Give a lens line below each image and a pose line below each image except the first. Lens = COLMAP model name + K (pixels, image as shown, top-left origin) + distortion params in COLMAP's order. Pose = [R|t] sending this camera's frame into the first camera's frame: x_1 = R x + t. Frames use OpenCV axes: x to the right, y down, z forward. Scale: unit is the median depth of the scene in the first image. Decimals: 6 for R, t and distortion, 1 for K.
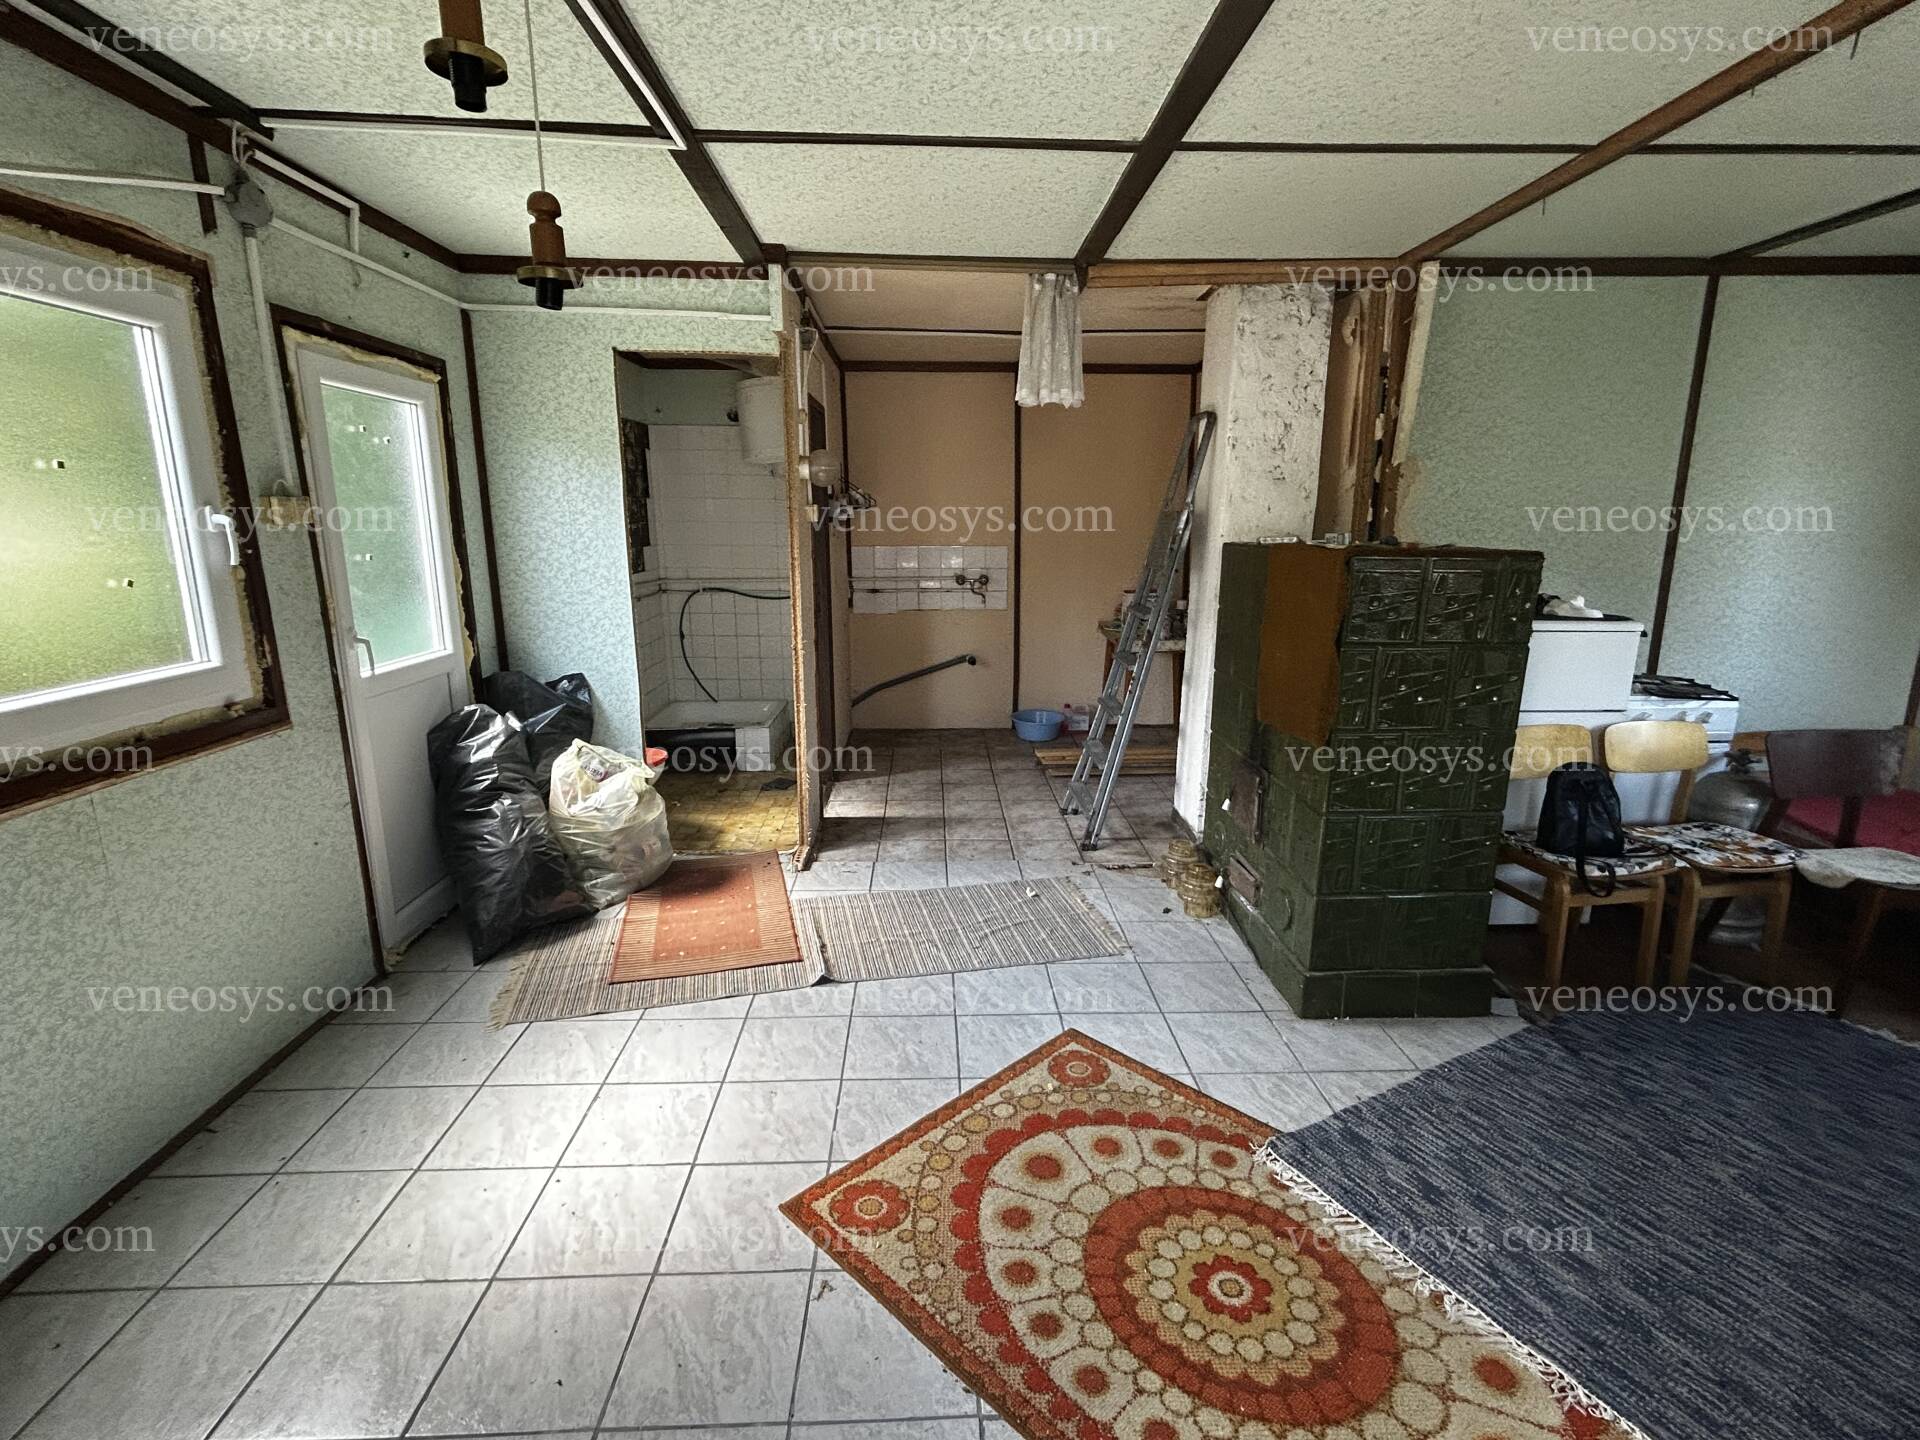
lens RADIAL K [[908.8, 0, 961.3], [0, 908.8, 723.8], [0, 0, 1]] dist [0.001071, 0.001075]
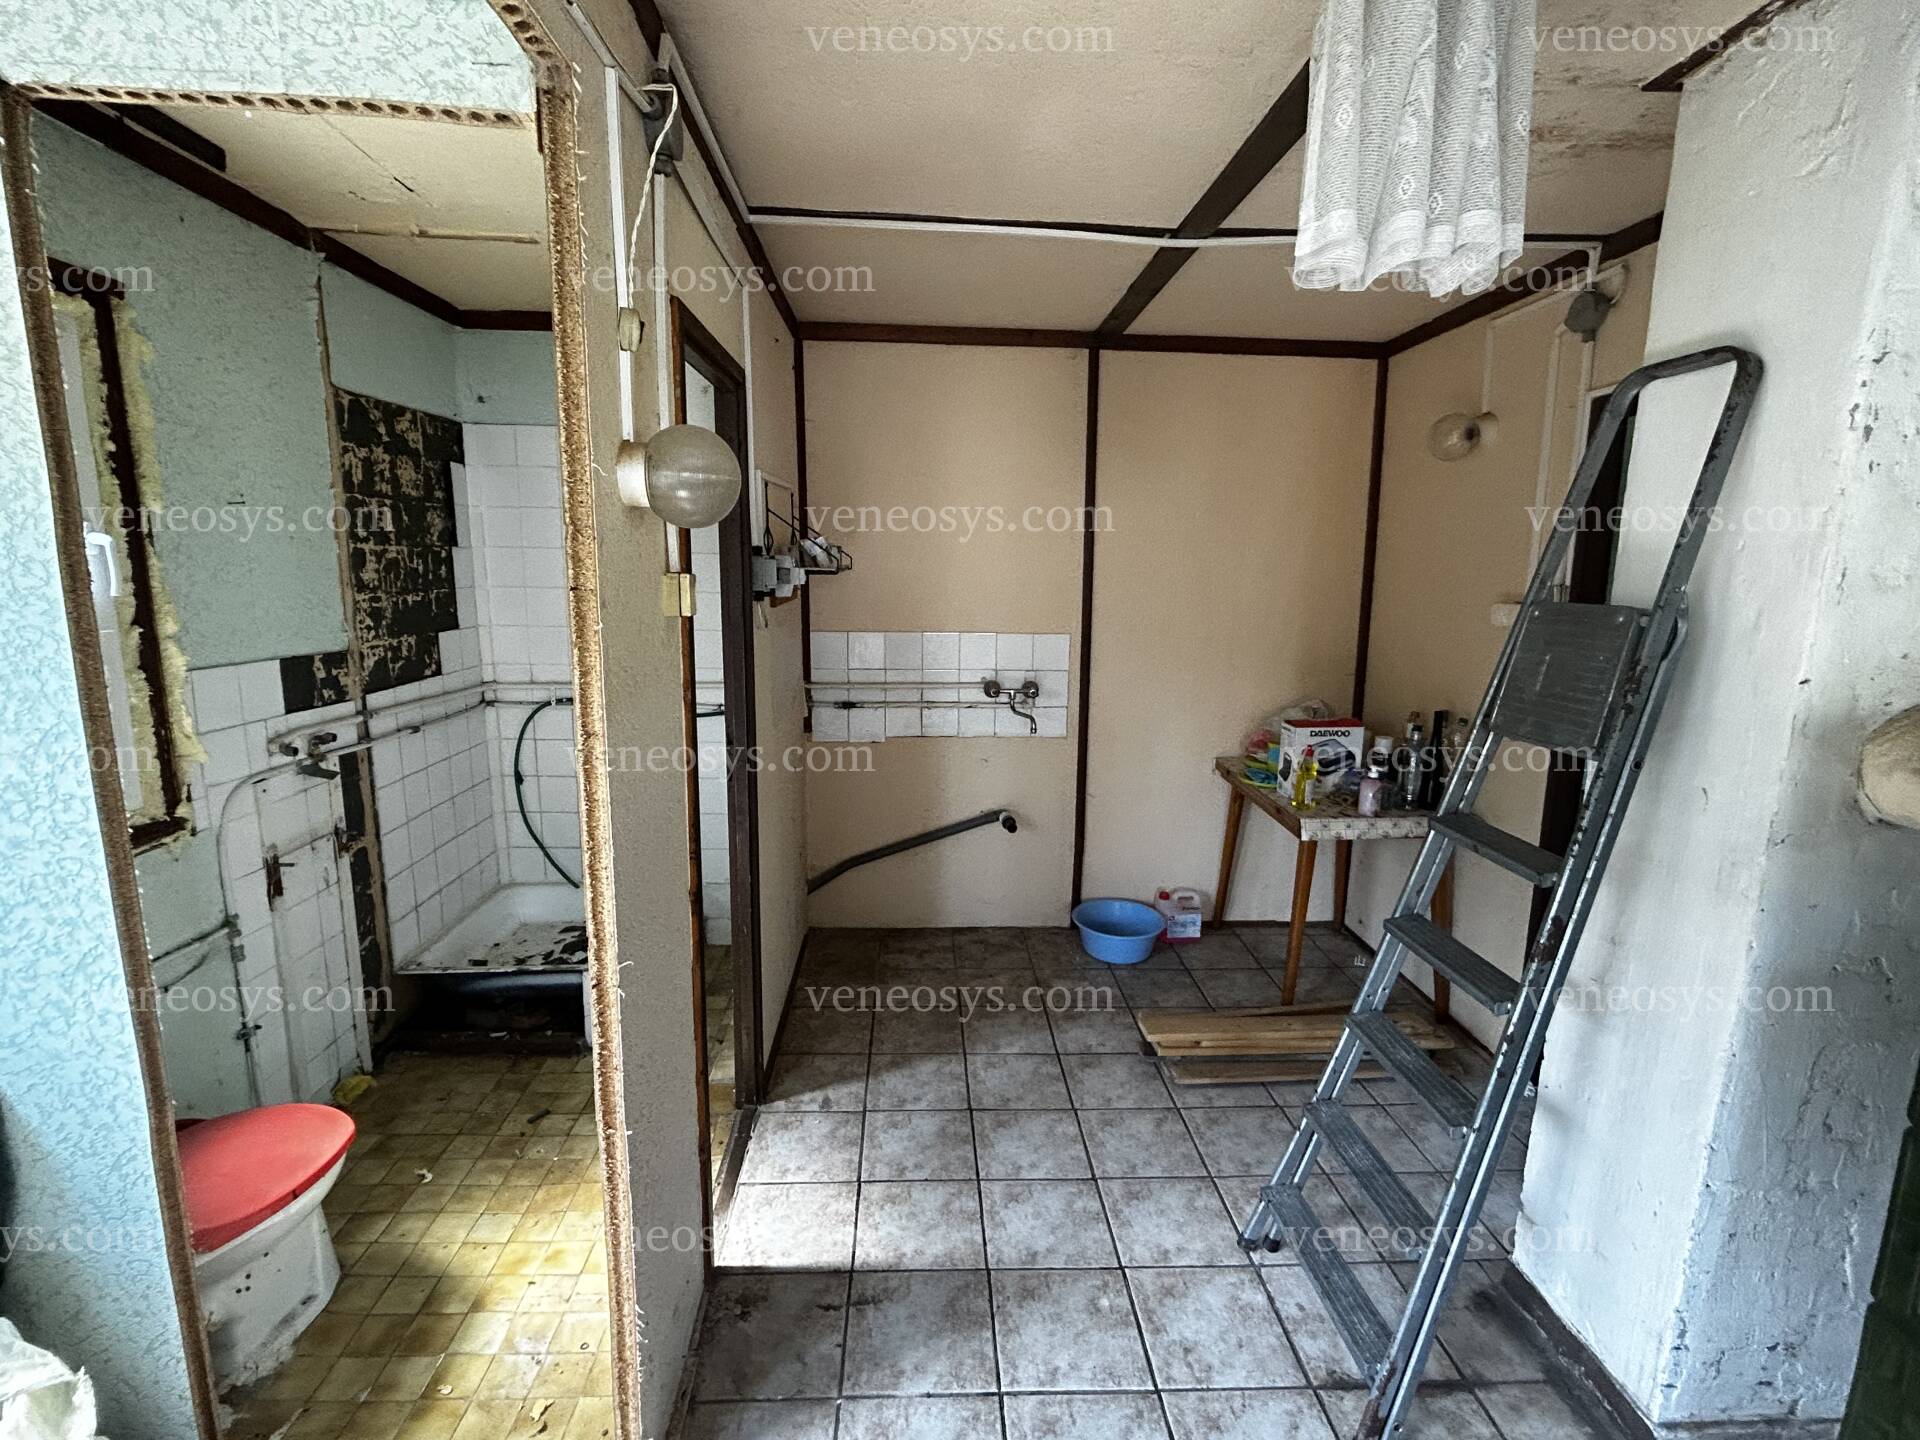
lens RADIAL K [[908.8, 0, 962.5], [0, 908.8, 724.3], [0, 0, 1]] dist [0.001071, 0.001075]
pose [[0.999751, 0.011409, 0.019178, -0.057306], [-0.010402, 0.998605, -0.051775, -0.187684], [-0.019742, 0.051562, 0.998475, 0.725481]]
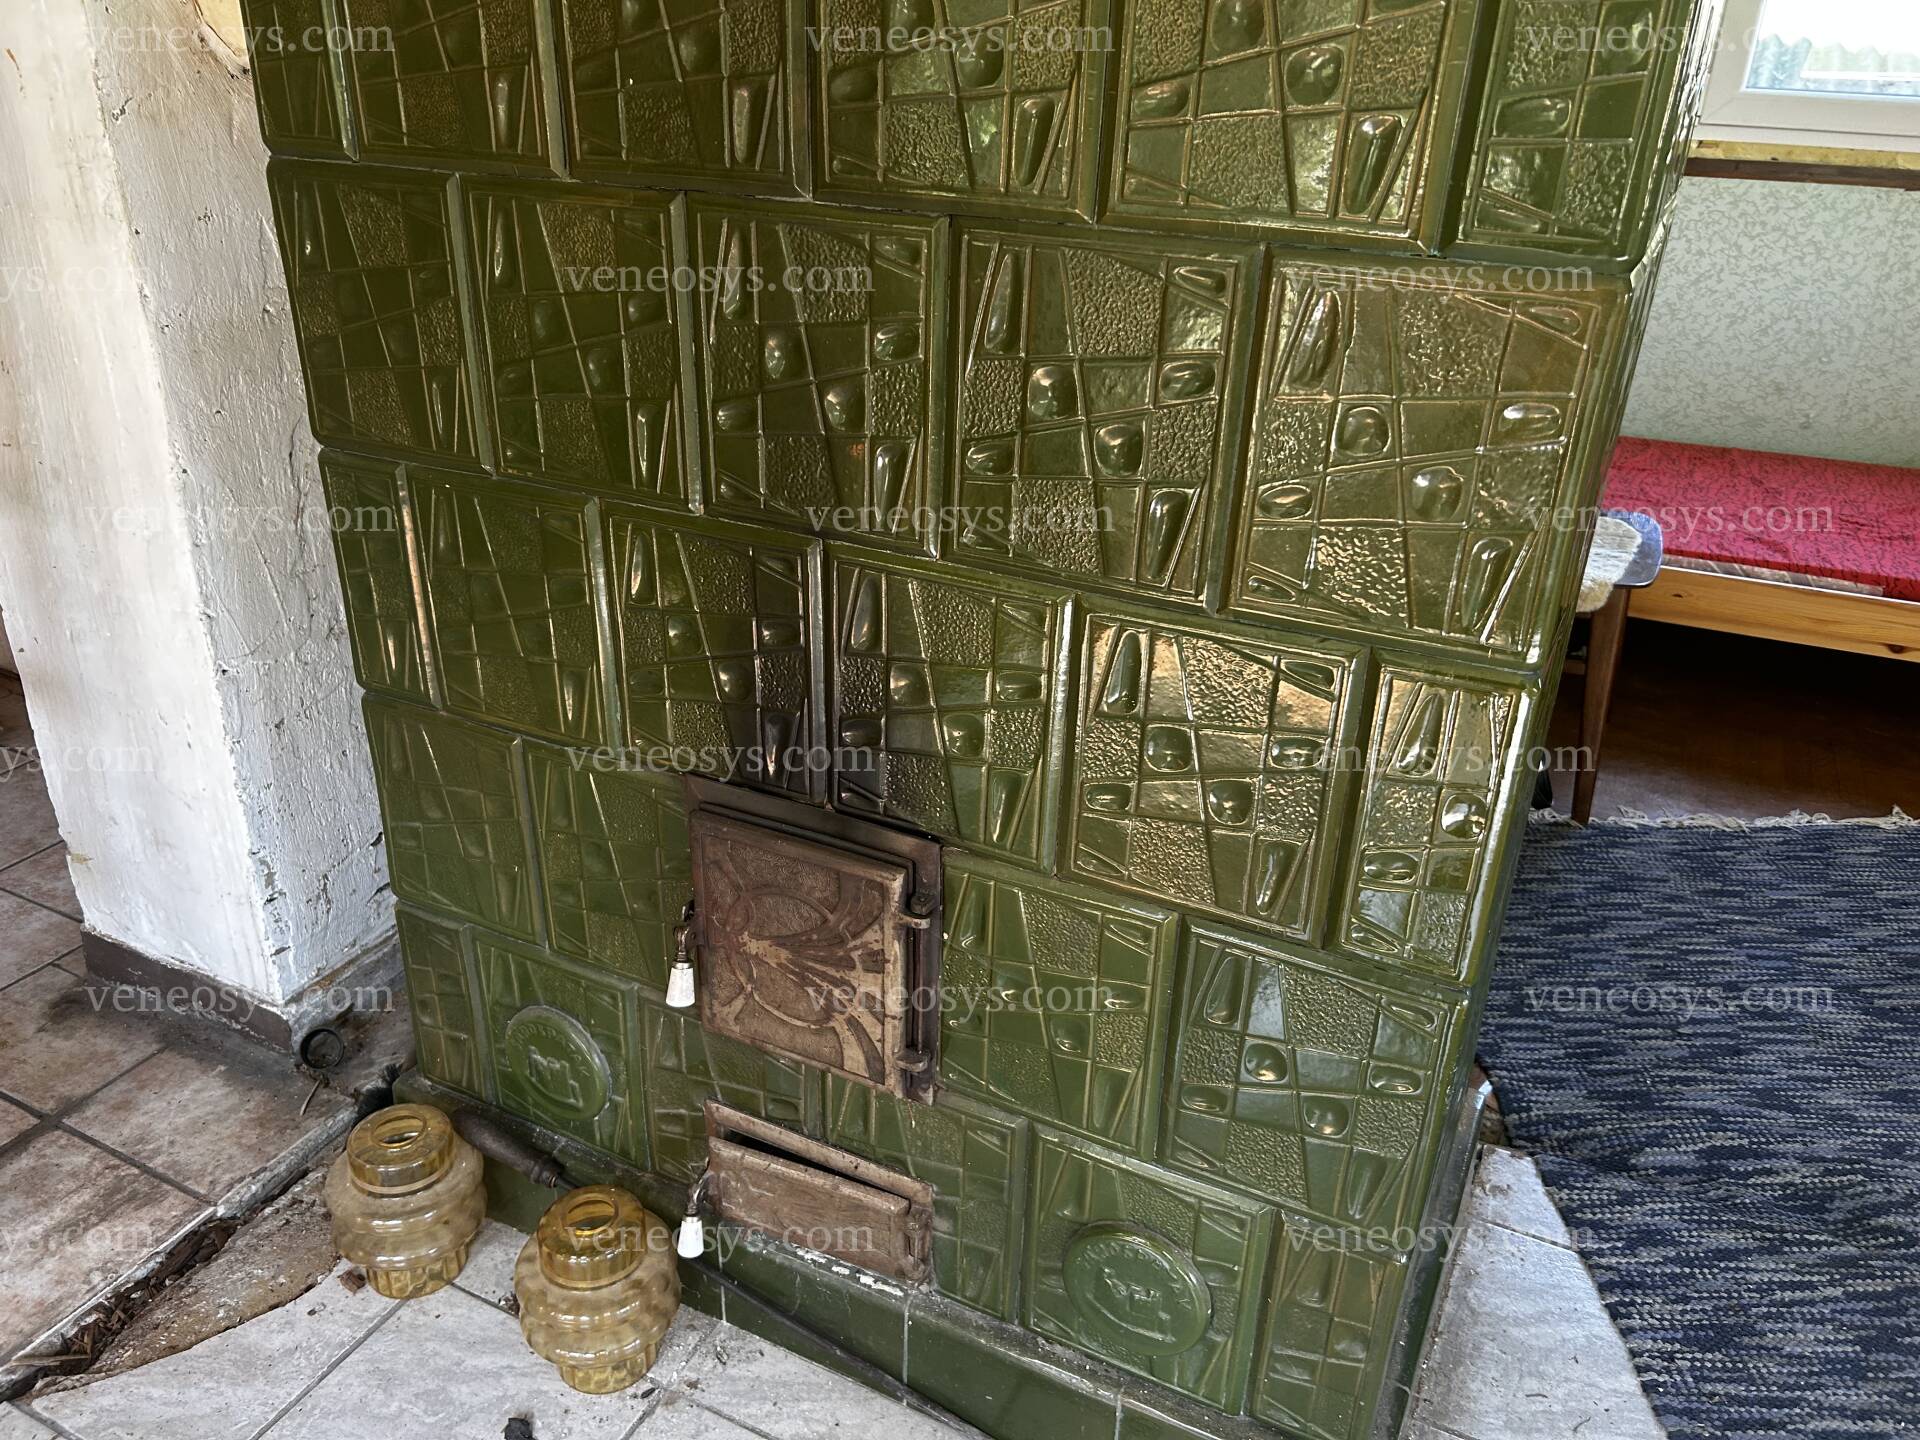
lens RADIAL K [[1427.8, 0, 922.3], [0, 1427.8, 730.9], [0, 0, 1]] dist [0.014864, -0.008437]
pose [[0.481204, -0.381303, 0.789335, 0.039084], [0.177599, 0.924175, 0.338170, -0.093921], [-0.858429, -0.022543, 0.512436, 0.719090]]
